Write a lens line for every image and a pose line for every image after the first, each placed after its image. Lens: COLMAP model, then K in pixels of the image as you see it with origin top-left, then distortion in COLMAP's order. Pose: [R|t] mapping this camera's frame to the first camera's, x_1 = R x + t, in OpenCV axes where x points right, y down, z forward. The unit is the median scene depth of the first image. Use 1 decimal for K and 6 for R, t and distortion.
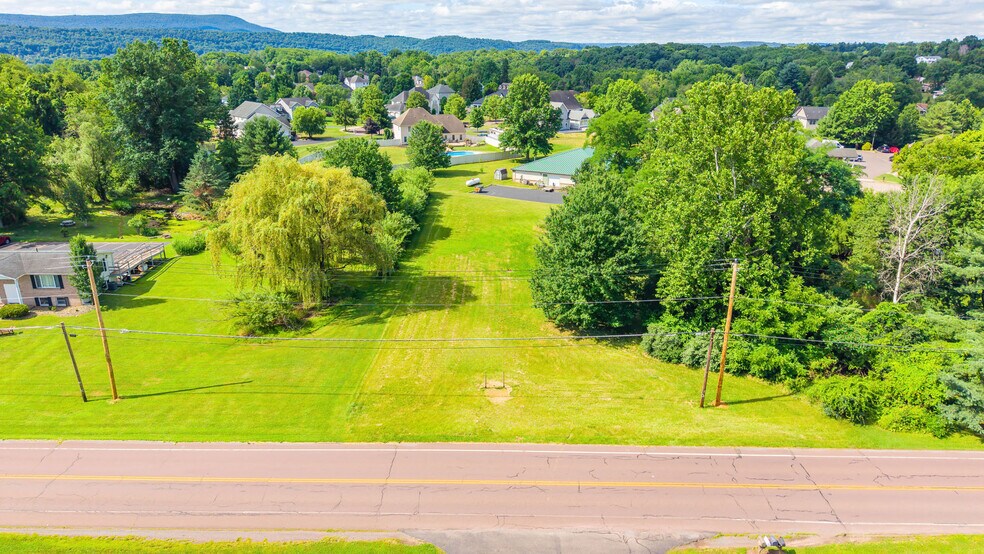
lens RADIAL K [[664.0, 0, 488.5], [0, 664.0, 272.0], [0, 0, 1]] dist [0.020287, -0.015683]
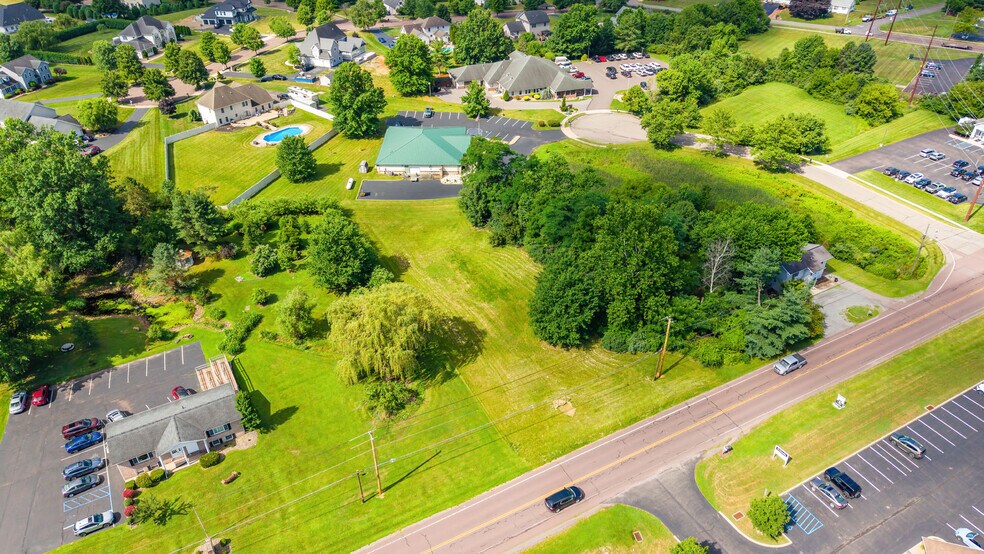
lens RADIAL K [[664.0, 0, 488.5], [0, 664.0, 272.0], [0, 0, 1]] dist [0.020287, -0.015683]
pose [[0.875644, -0.278192, 0.394786, -0.331274], [0.161595, 0.939087, 0.303321, -0.319448], [-0.455120, -0.201806, 0.867260, -0.185410]]
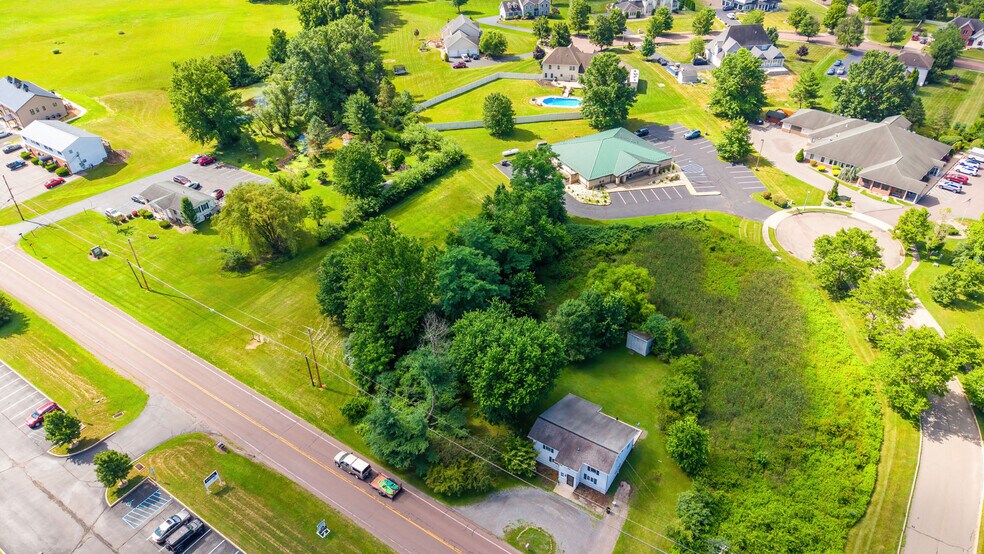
lens RADIAL K [[664.0, 0, 488.5], [0, 664.0, 272.0], [0, 0, 1]] dist [0.020287, -0.015683]
pose [[0.827432, 0.299436, -0.475072, 0.640838], [-0.150734, 0.933360, 0.325759, -0.341326], [0.540957, -0.197934, 0.817427, -0.122757]]
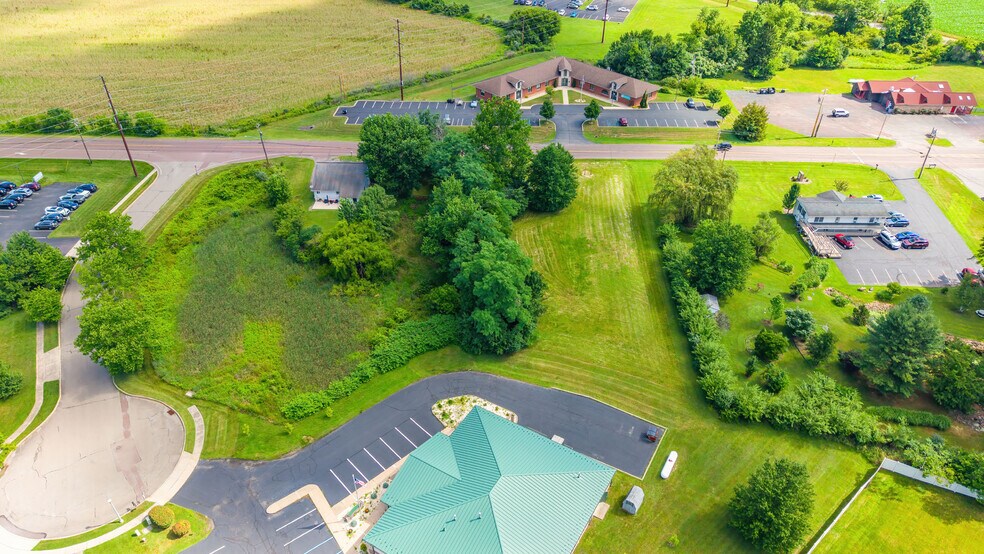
lens RADIAL K [[664.0, 0, 488.5], [0, 664.0, 272.0], [0, 0, 1]] dist [0.020287, -0.015683]
pose [[-0.999290, -0.029477, 0.023461, 0.152965], [0.001141, 0.598770, 0.800920, -0.811333], [-0.037656, 0.800378, -0.598312, 1.293258]]
